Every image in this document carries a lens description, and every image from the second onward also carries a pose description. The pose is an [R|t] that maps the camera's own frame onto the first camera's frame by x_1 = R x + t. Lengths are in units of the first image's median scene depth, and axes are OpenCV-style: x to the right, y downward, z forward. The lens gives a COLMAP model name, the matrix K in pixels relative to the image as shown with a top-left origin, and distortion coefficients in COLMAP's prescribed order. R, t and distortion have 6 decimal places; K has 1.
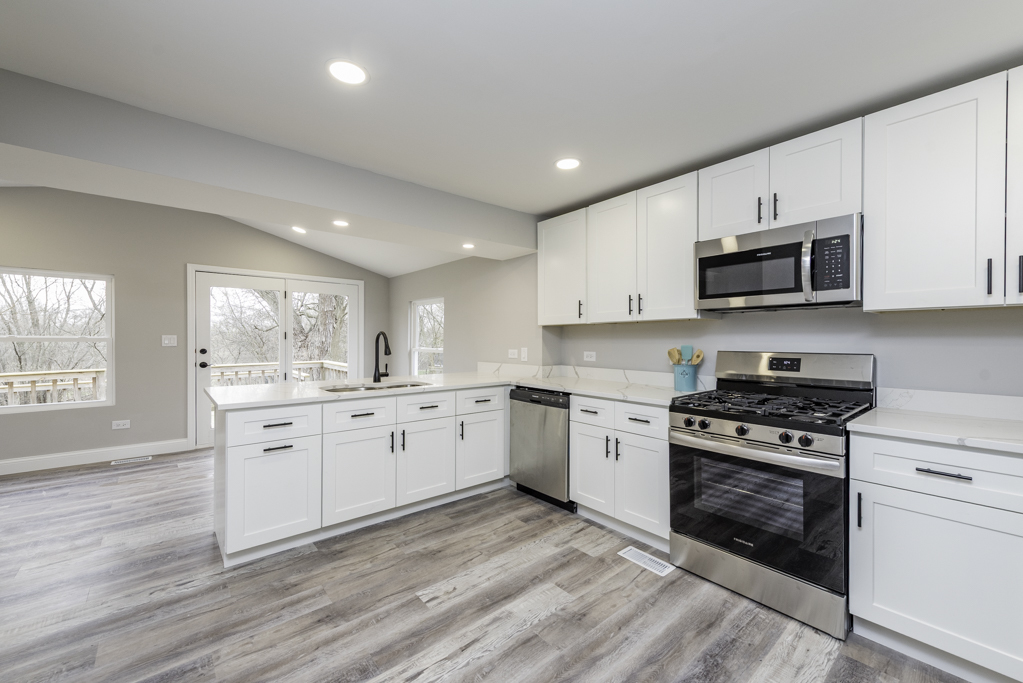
lens RADIAL K [[406.0, 0, 530.8], [0, 406.0, 340.9], [0, 0, 1]] dist [0.002210, -0.000341]
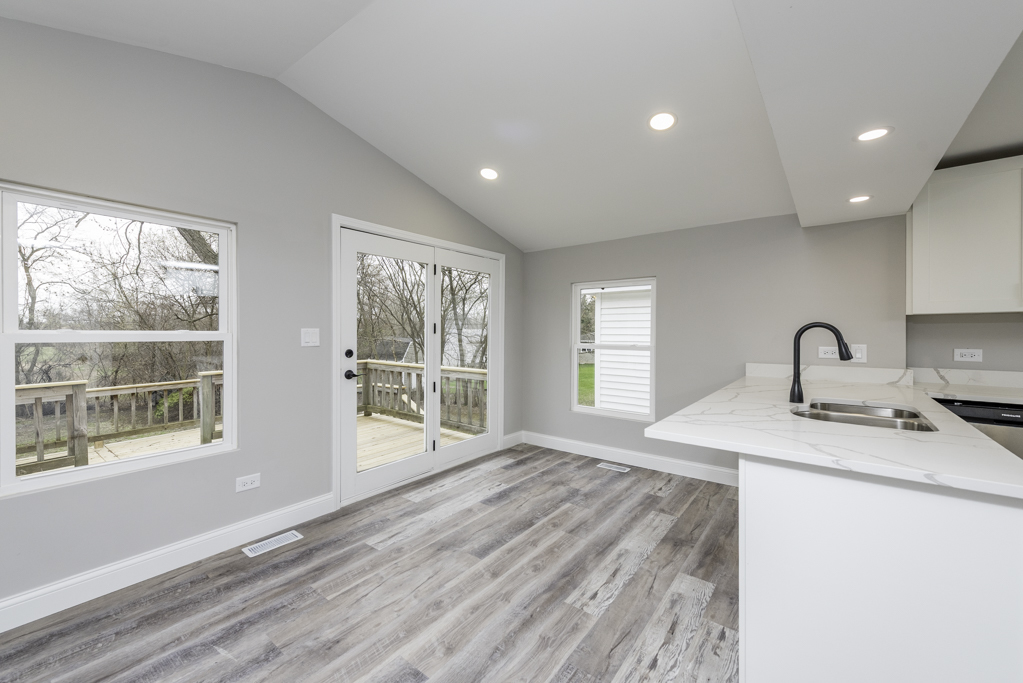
lens RADIAL K [[410.5, 0, 513.2], [0, 410.5, 330.7], [0, 0, 1]] dist [0.011419, -0.000014]
pose [[0.983017, -0.002677, 0.183493, -1.227123], [0.003242, 0.999991, -0.002777, -0.013038], [-0.183484, 0.003324, 0.983017, 0.580280]]
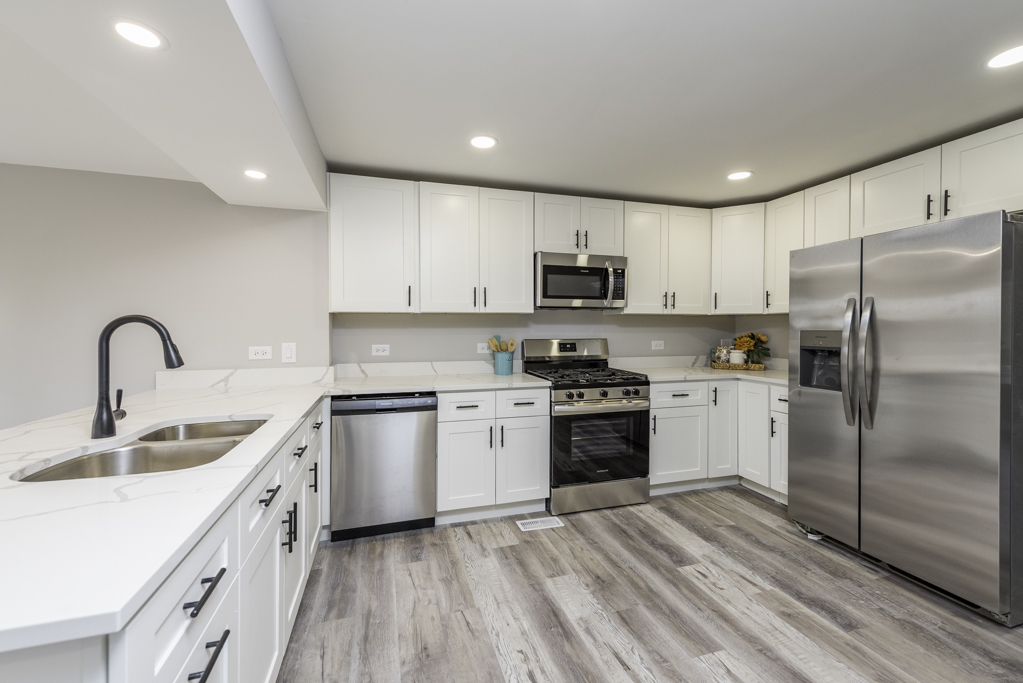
lens RADIAL K [[400.4, 0, 507.3], [0, 400.4, 331.6], [0, 0, 1]] dist [0.000409, -0.000113]
pose [[0.421954, -0.006739, 0.906592, -0.752334], [0.005829, 0.999972, 0.004720, -0.005949], [-0.906599, 0.003293, 0.421981, 0.590245]]
